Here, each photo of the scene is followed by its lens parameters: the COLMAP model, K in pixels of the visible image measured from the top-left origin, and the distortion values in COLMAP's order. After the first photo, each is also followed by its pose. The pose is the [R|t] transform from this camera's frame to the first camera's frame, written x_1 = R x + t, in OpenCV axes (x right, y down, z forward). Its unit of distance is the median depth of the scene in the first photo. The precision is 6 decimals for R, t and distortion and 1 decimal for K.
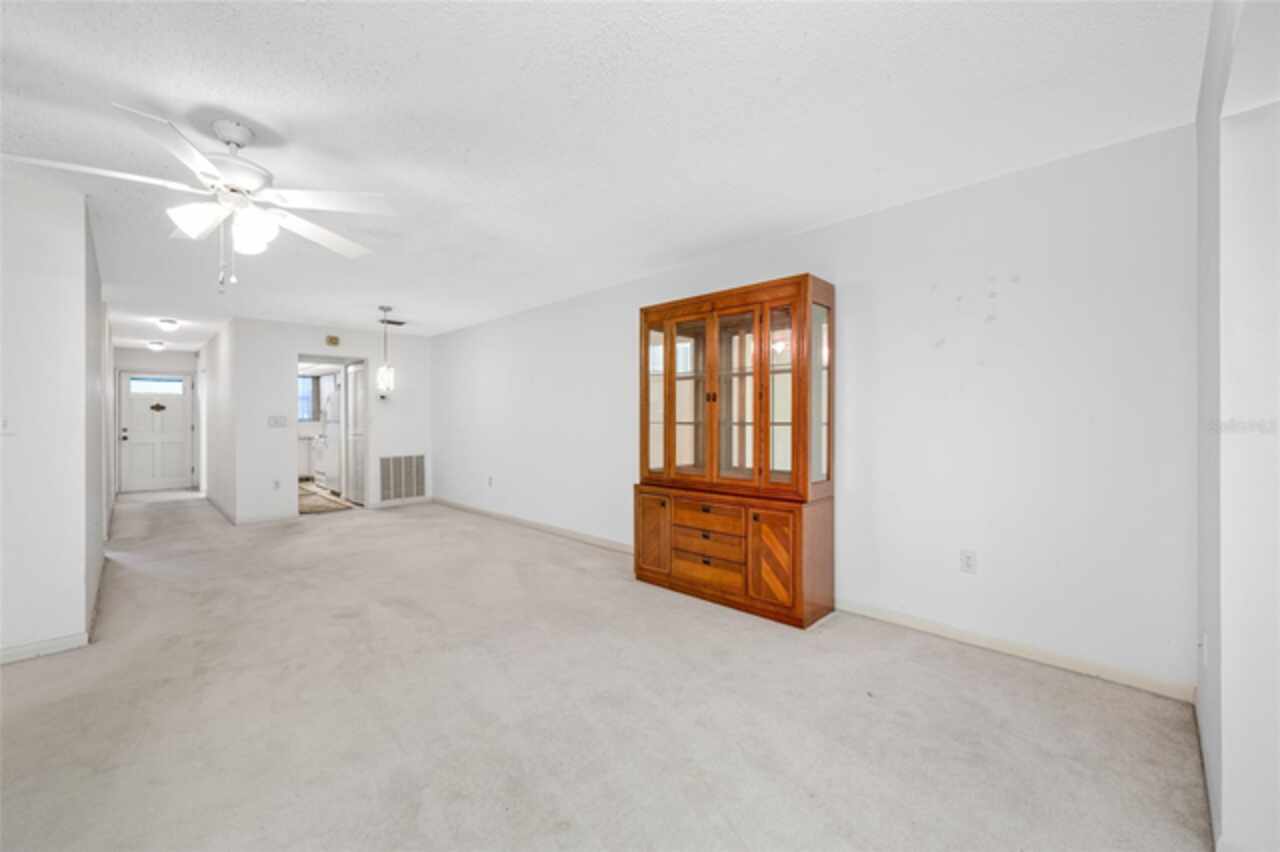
lens RADIAL K [[513.0, 0, 640.1], [0, 513.0, 422.8], [0, 0, 1]] dist [0.001512, 0.000101]
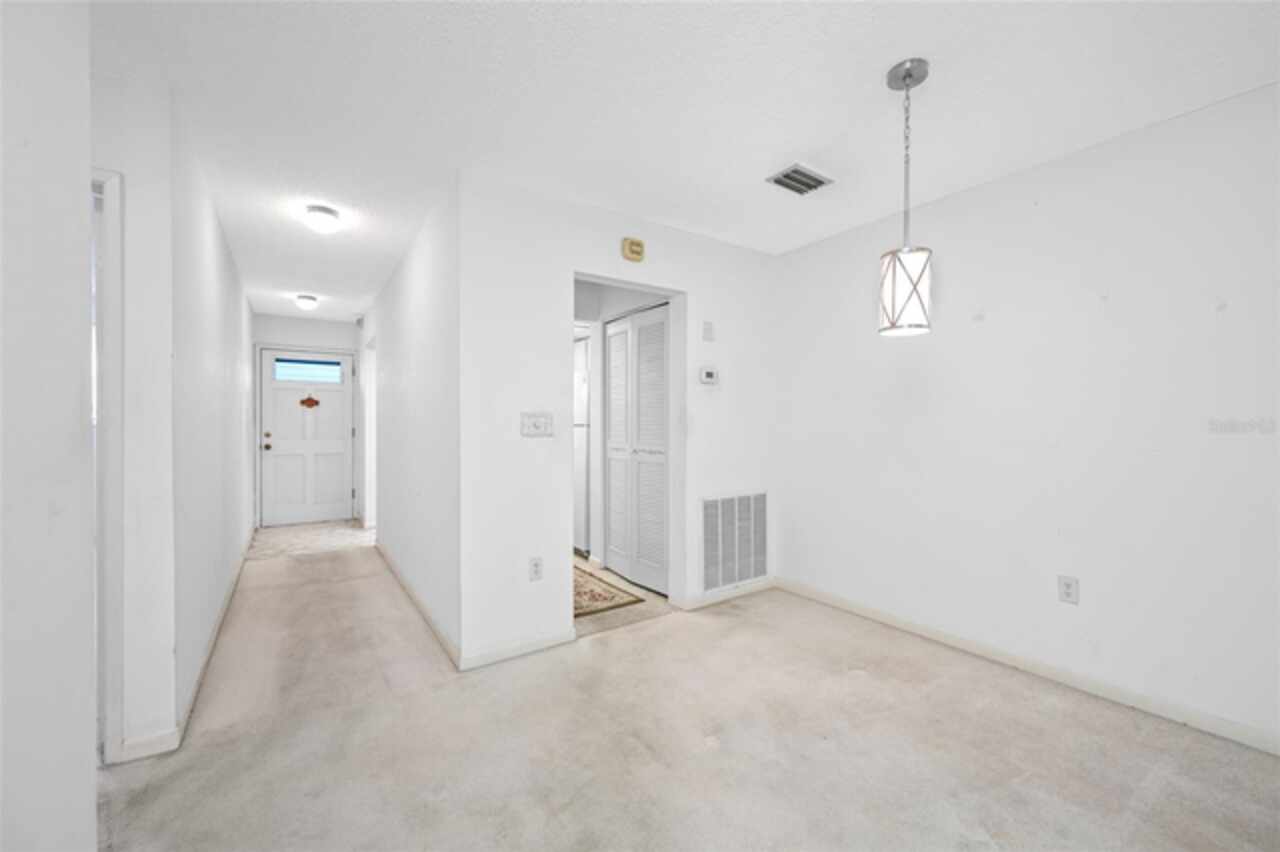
lens RADIAL K [[518.3, 0, 645.2], [0, 518.3, 430.2], [0, 0, 1]] dist [-0.001669, 0.000202]
pose [[0.982487, 0.008638, -0.186129, -0.803116], [-0.007231, 0.999940, 0.008237, -0.003324], [0.186189, -0.006747, 0.982491, 0.876461]]
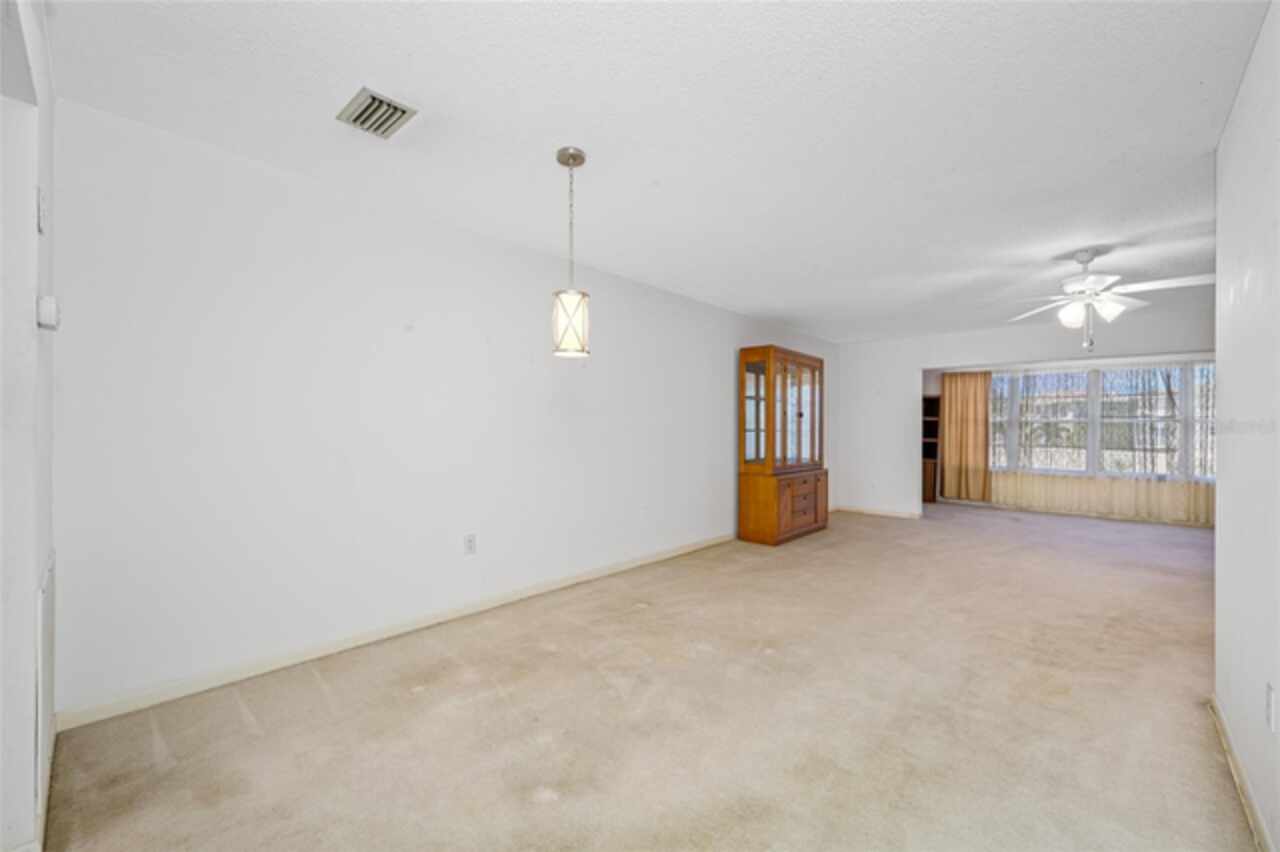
lens RADIAL K [[518.3, 0, 645.2], [0, 518.3, 430.2], [0, 0, 1]] dist [-0.001669, 0.000202]
pose [[-0.042616, -0.000755, 0.999091, -1.260644], [-0.003500, 0.999994, 0.000607, 0.000523], [-0.999085, -0.003471, -0.042618, 1.289795]]
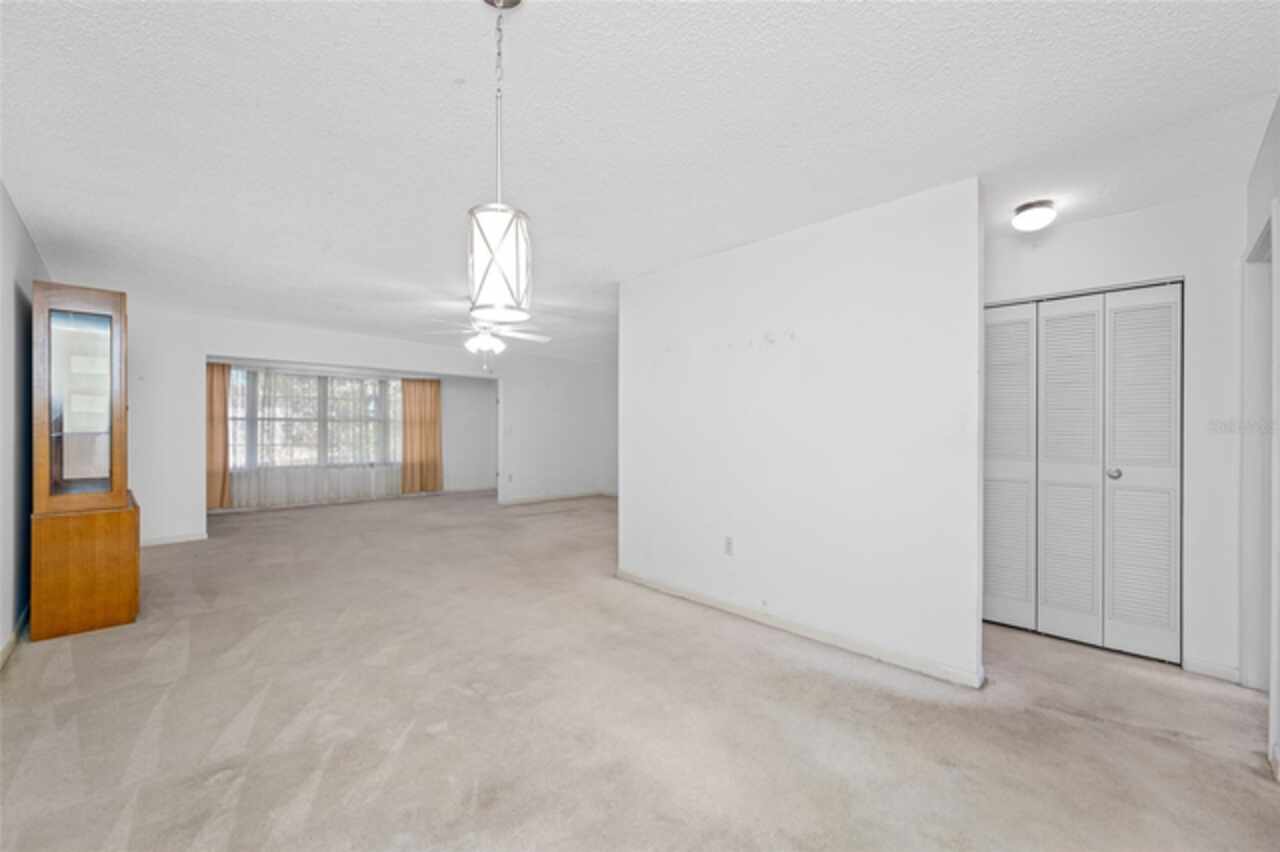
lens RADIAL K [[514.8, 0, 638.1], [0, 514.8, 434.1], [0, 0, 1]] dist [-0.000916, 0.000144]
pose [[-0.999999, -0.001194, -0.000153, -0.765528], [-0.001195, 0.999910, 0.013351, -0.009363], [0.000137, 0.013352, -0.999911, 1.691923]]
